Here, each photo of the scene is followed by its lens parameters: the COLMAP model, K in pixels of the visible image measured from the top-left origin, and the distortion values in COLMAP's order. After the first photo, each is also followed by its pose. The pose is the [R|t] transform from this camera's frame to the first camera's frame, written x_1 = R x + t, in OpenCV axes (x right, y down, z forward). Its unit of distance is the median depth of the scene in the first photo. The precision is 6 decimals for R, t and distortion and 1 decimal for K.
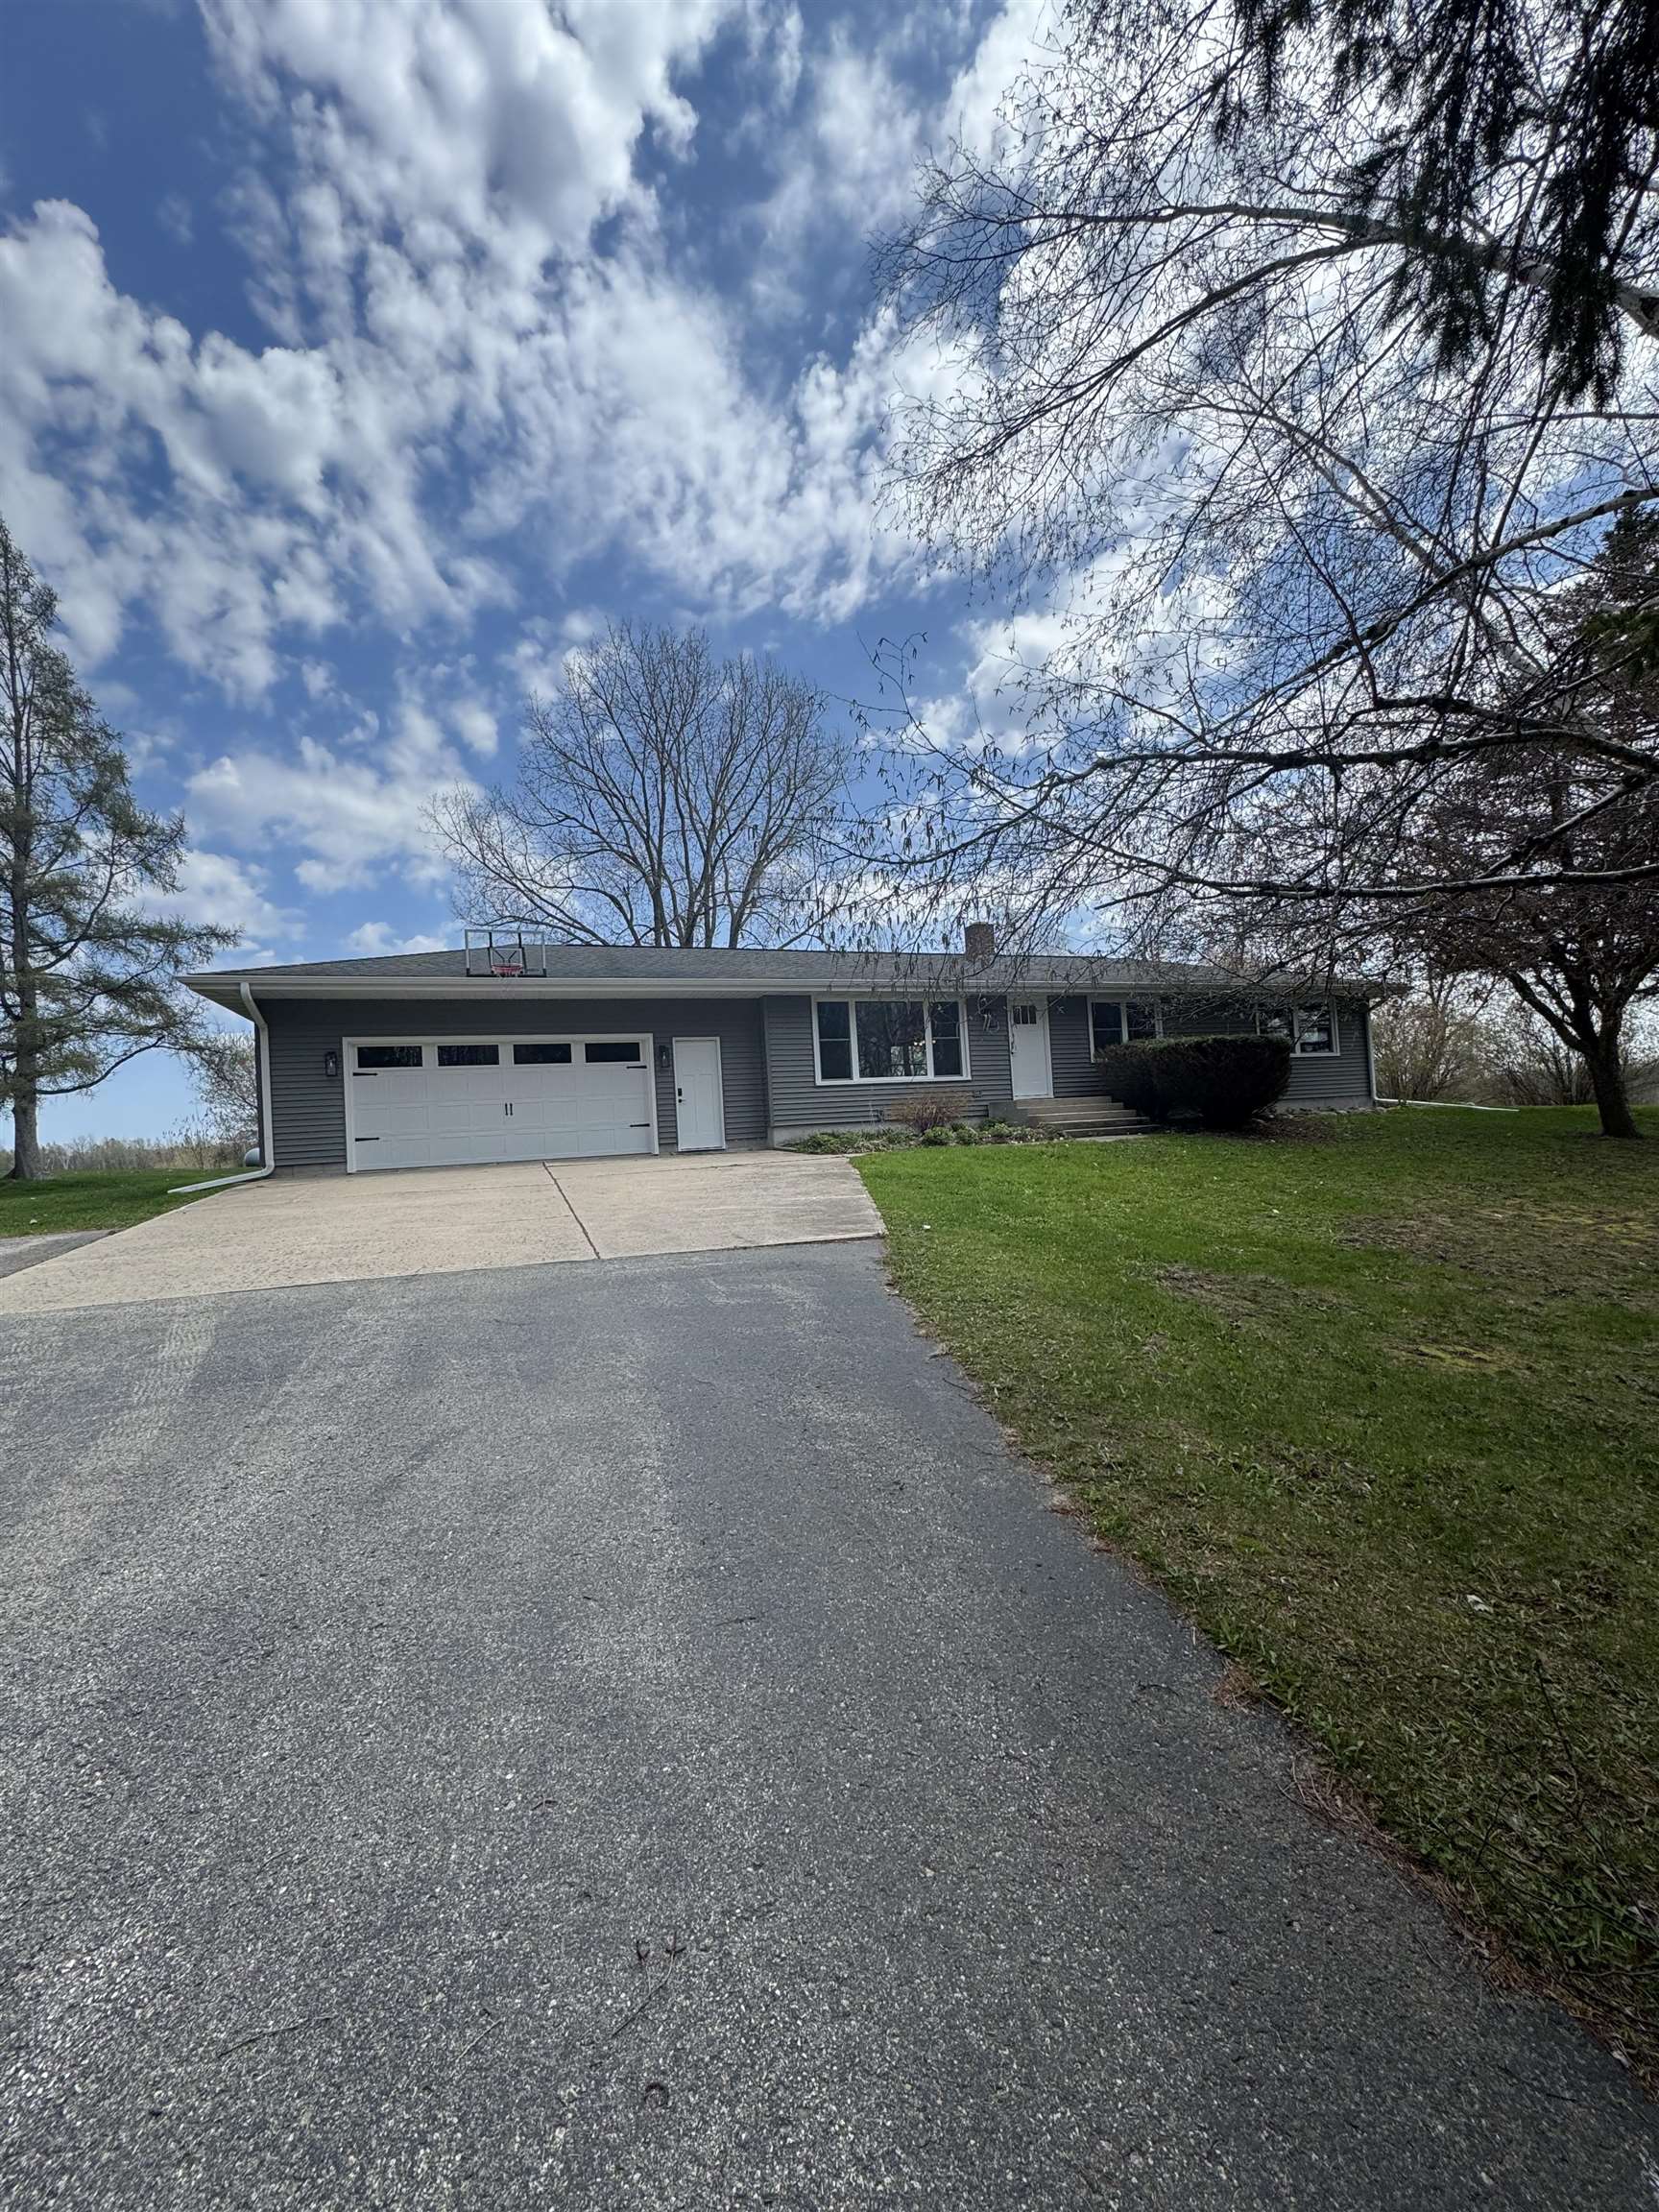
lens RADIAL K [[880.9, 0, 822.2], [0, 880.9, 1105.1], [0, 0, 1]] dist [0.000064, 0.000157]
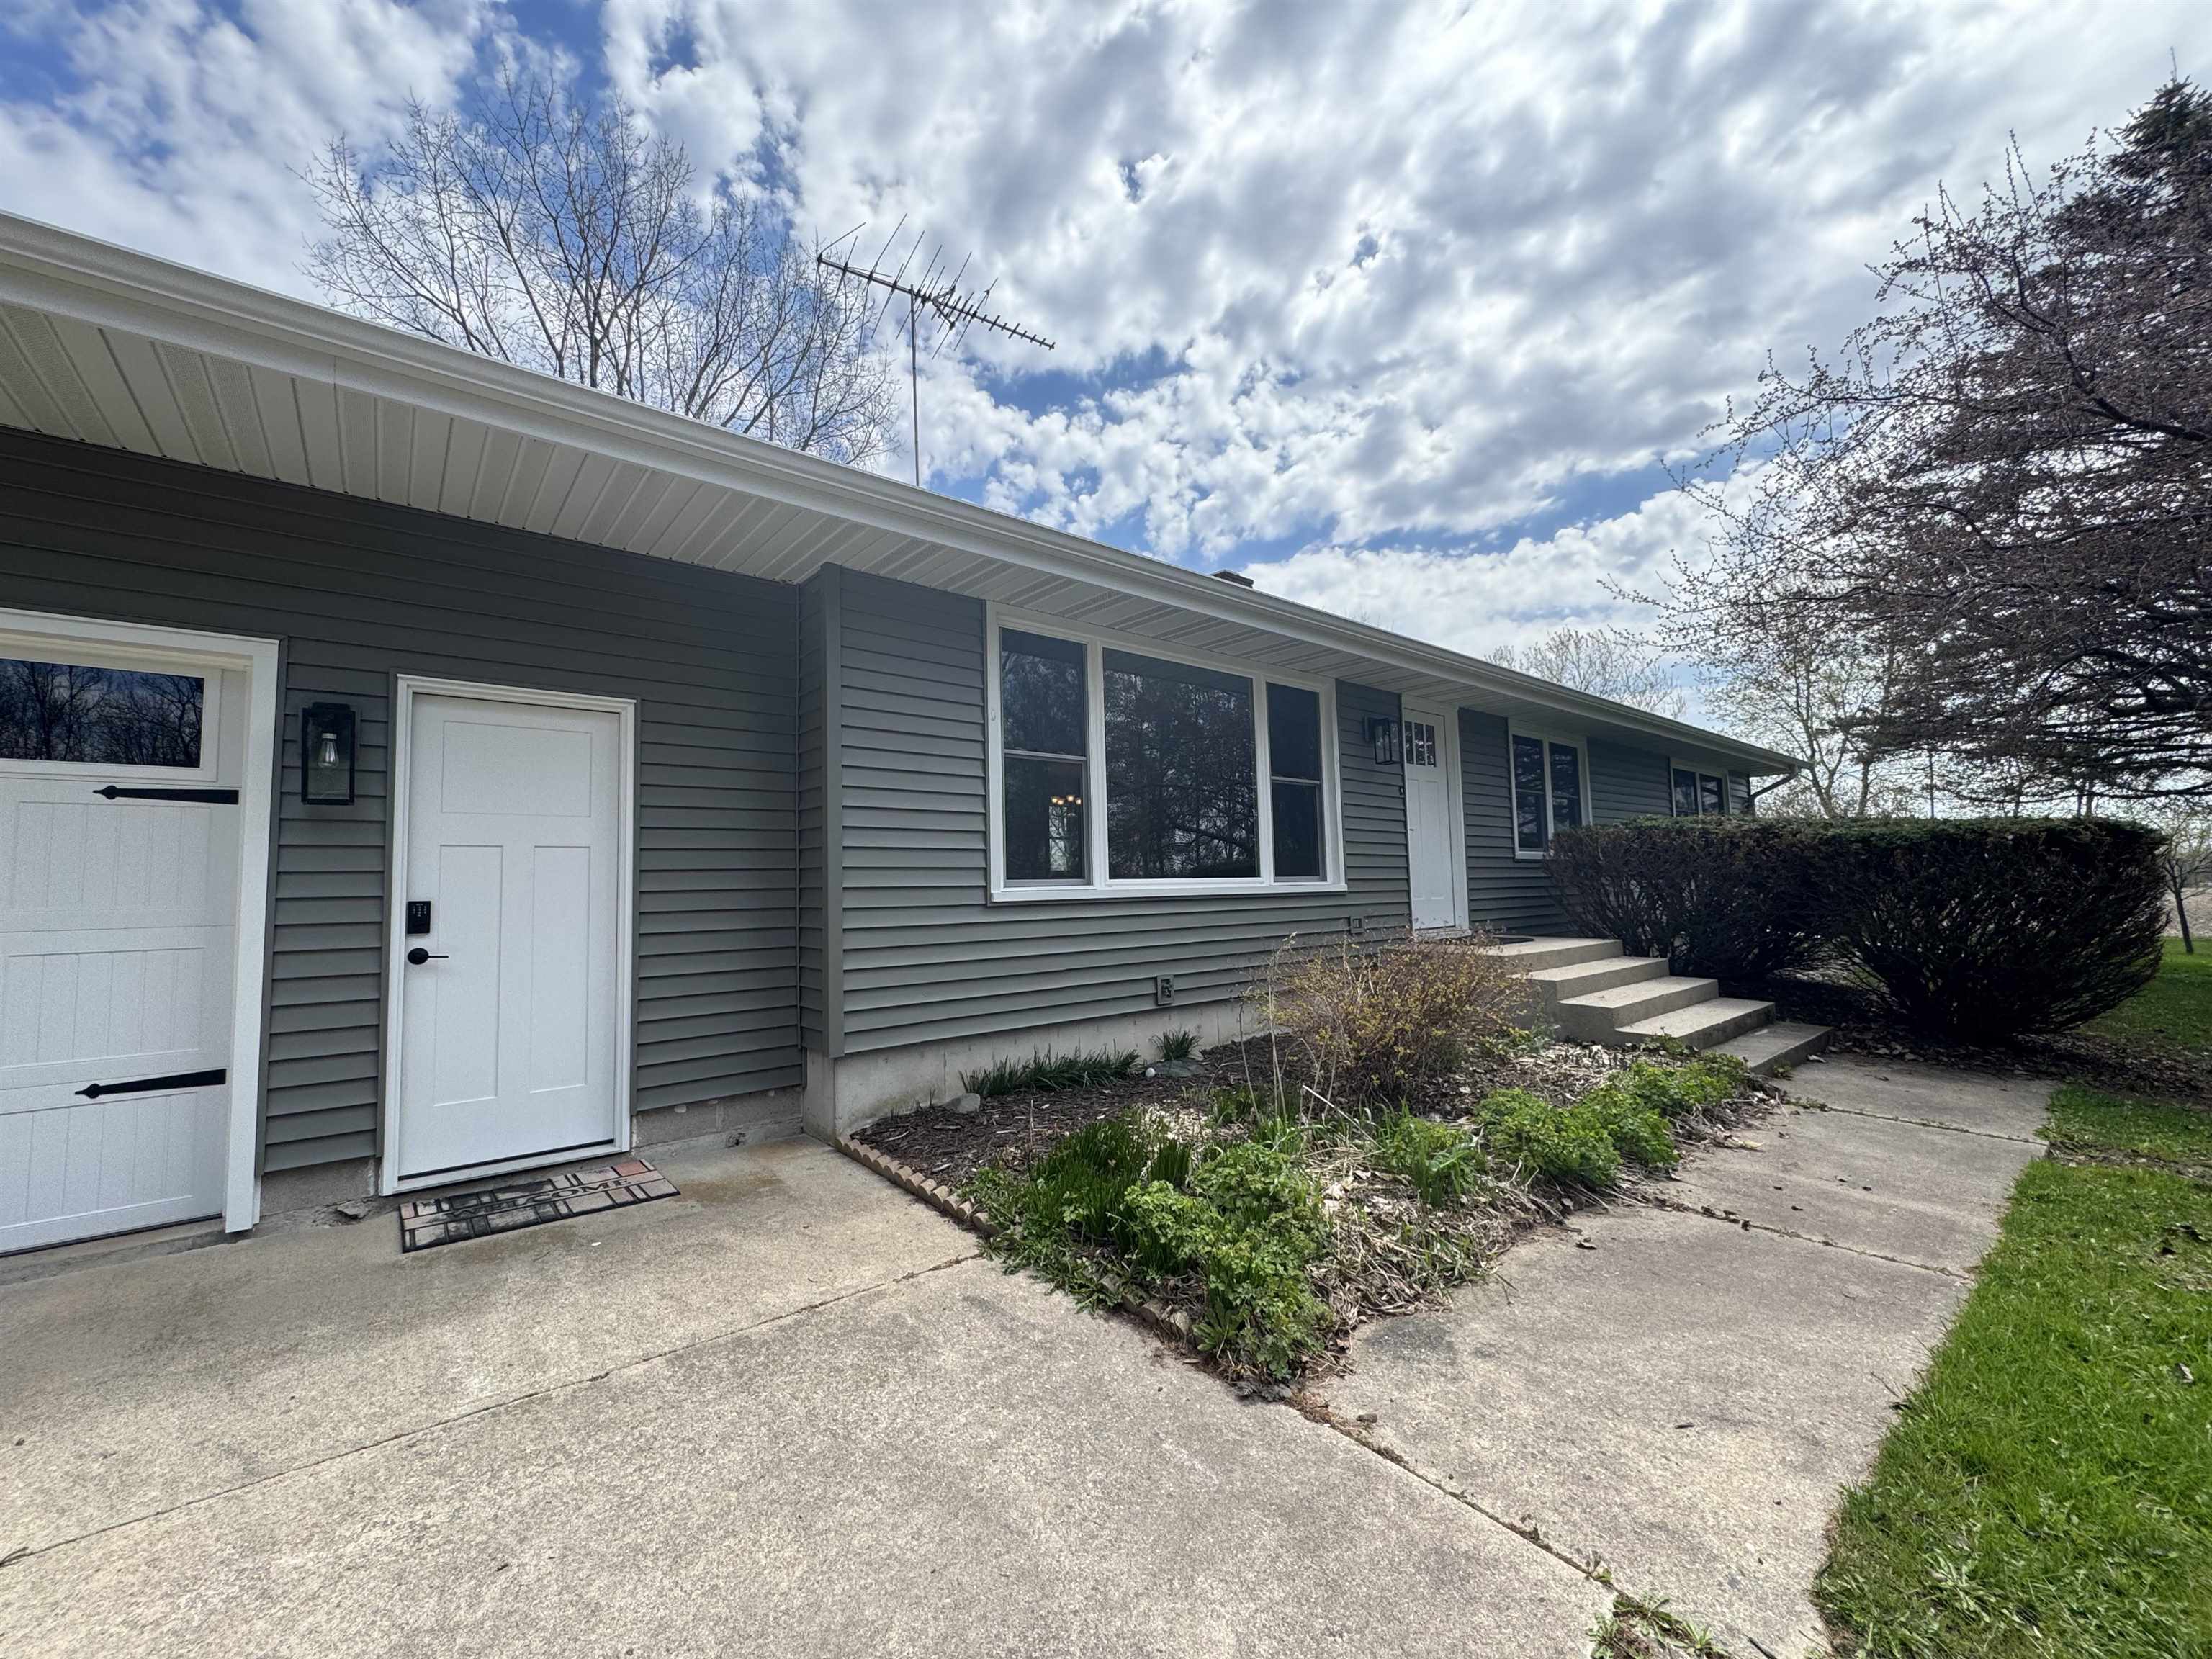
lens RADIAL K [[880.9, 0, 1121.0], [0, 880.9, 830.0], [0, 0, 1]] dist [0.000064, 0.000157]
pose [[0.936249, 0.055177, 0.346977, -0.122639], [-0.037394, 0.997631, -0.057744, -0.053736], [-0.349341, 0.041088, 0.936094, 1.224467]]
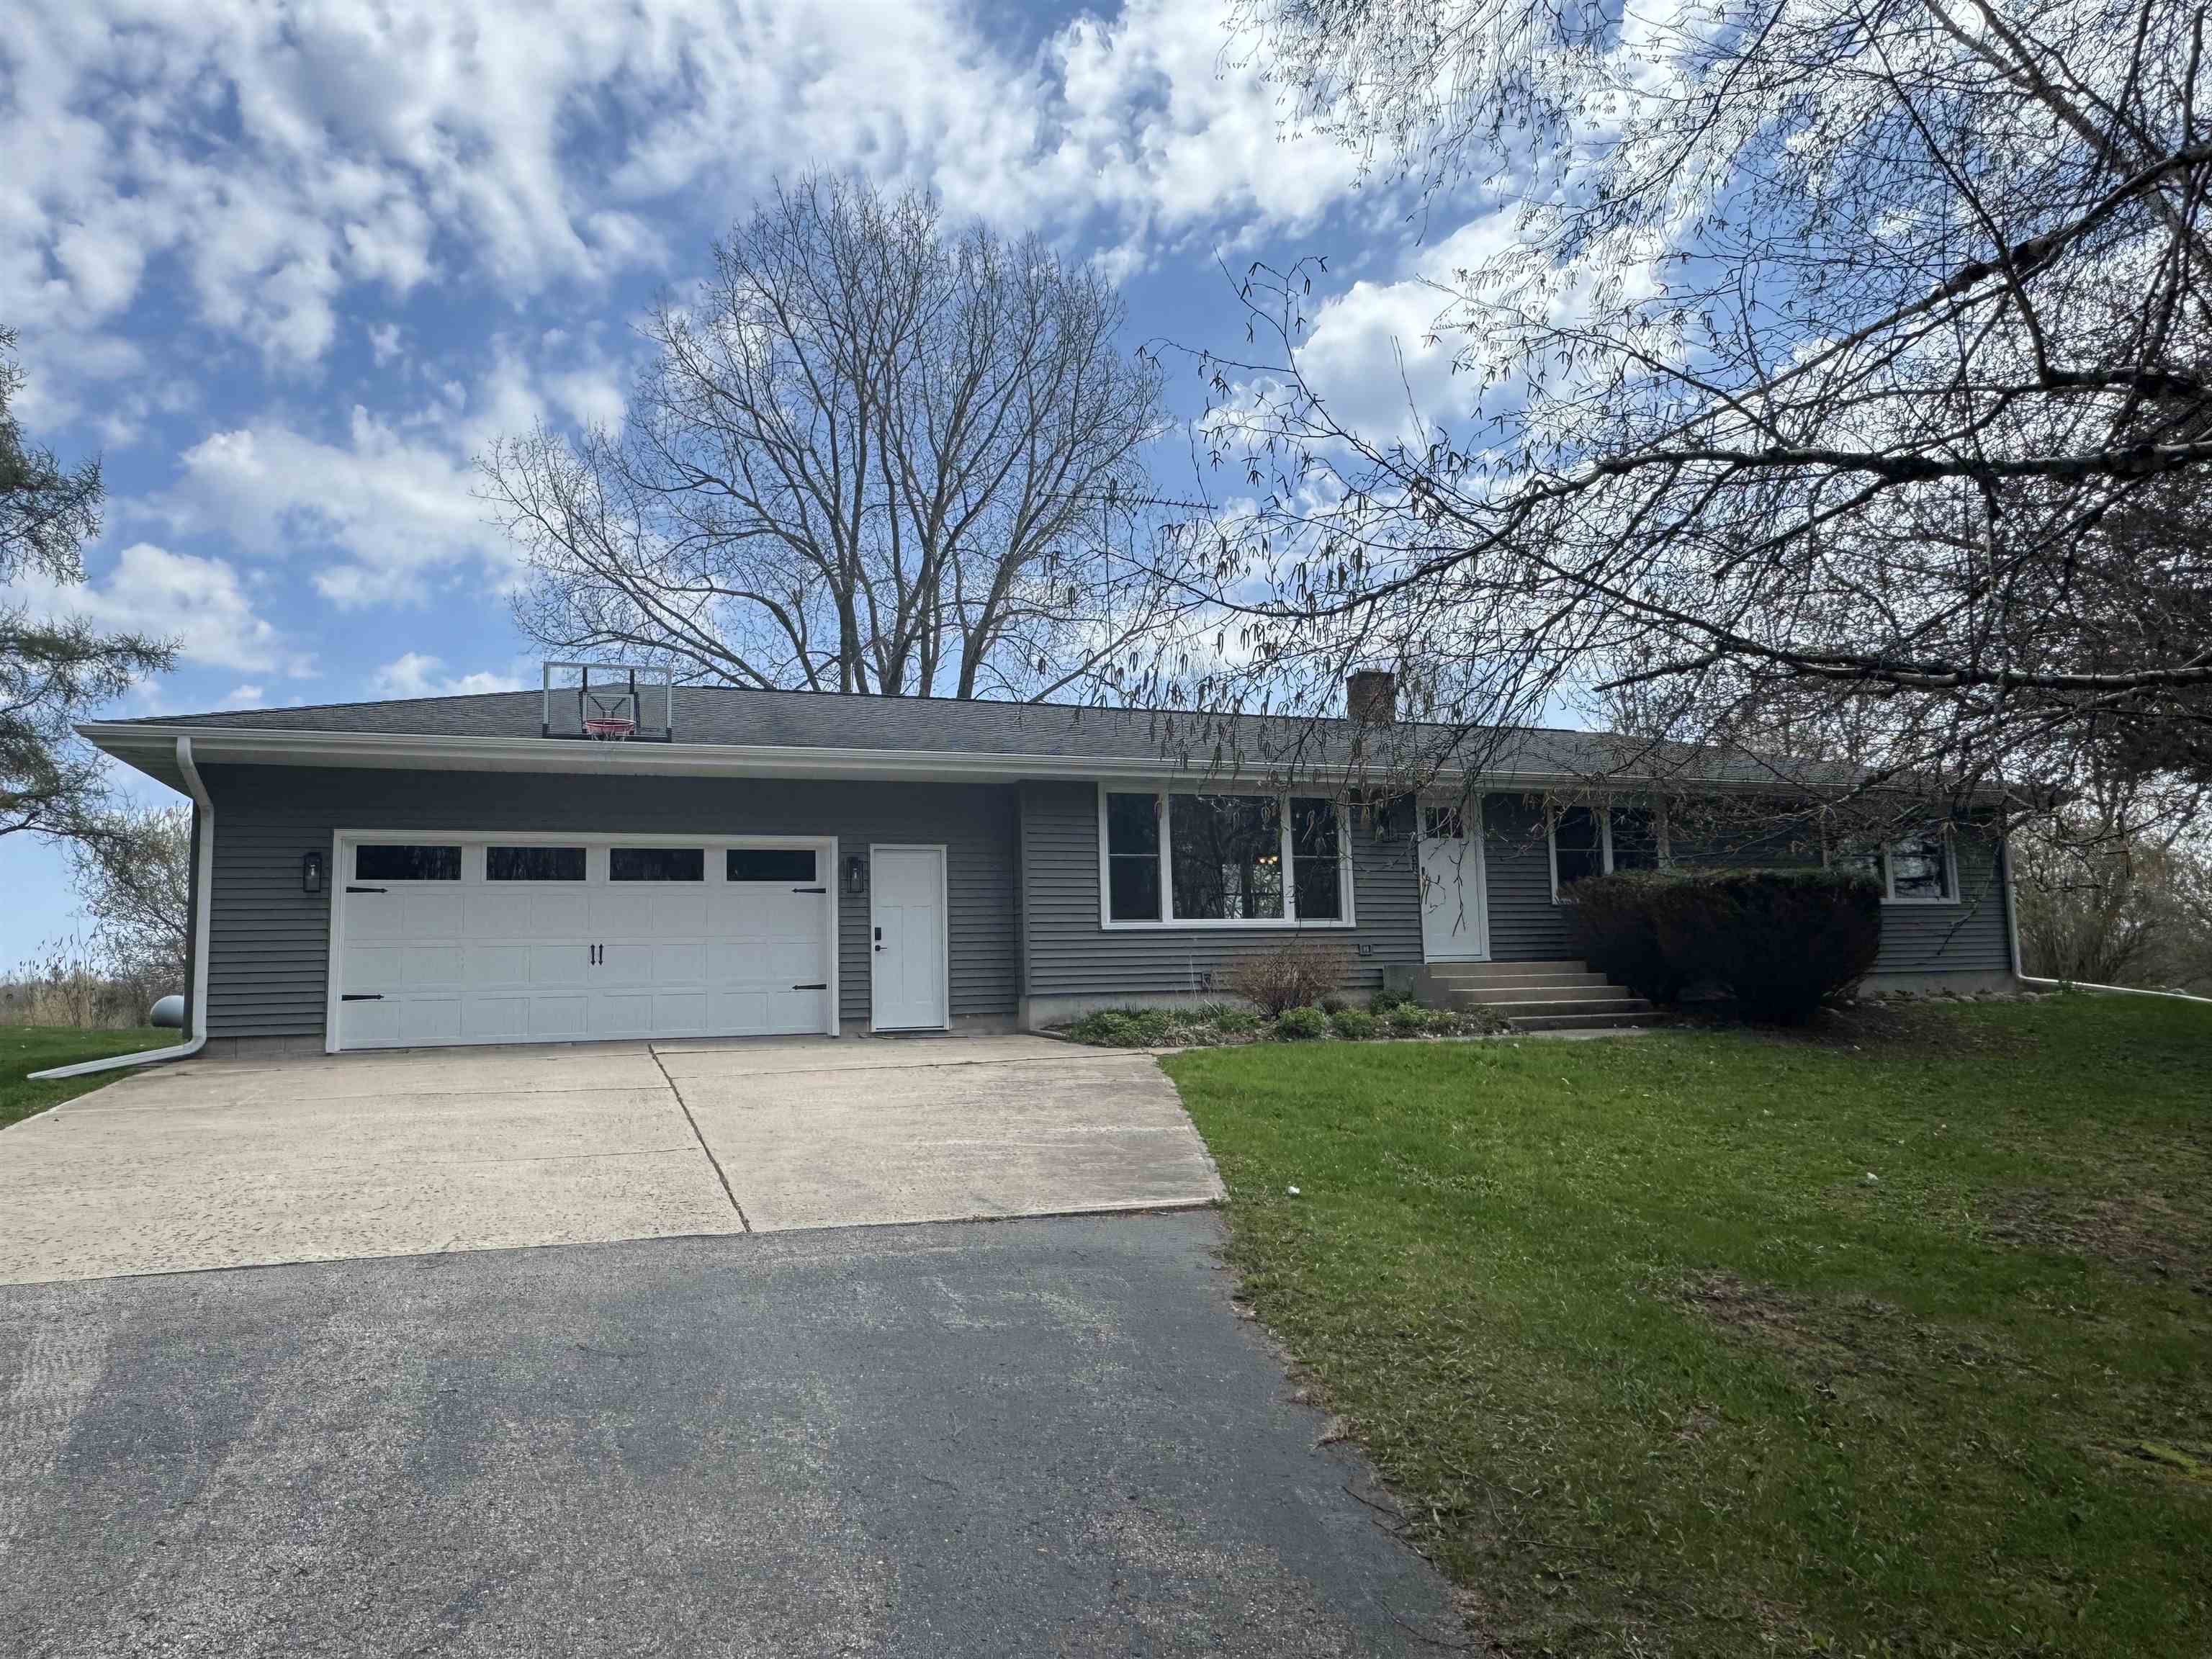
lens RADIAL K [[1436.6, 0, 1094.7], [0, 1436.6, 835.7], [0, 0, 1]] dist [0.001022, 0.000394]
pose [[0.999583, 0.028459, -0.004791, -0.015429], [-0.028742, 0.996662, -0.076417, -0.018984], [0.002600, 0.076523, 0.997064, 0.004118]]
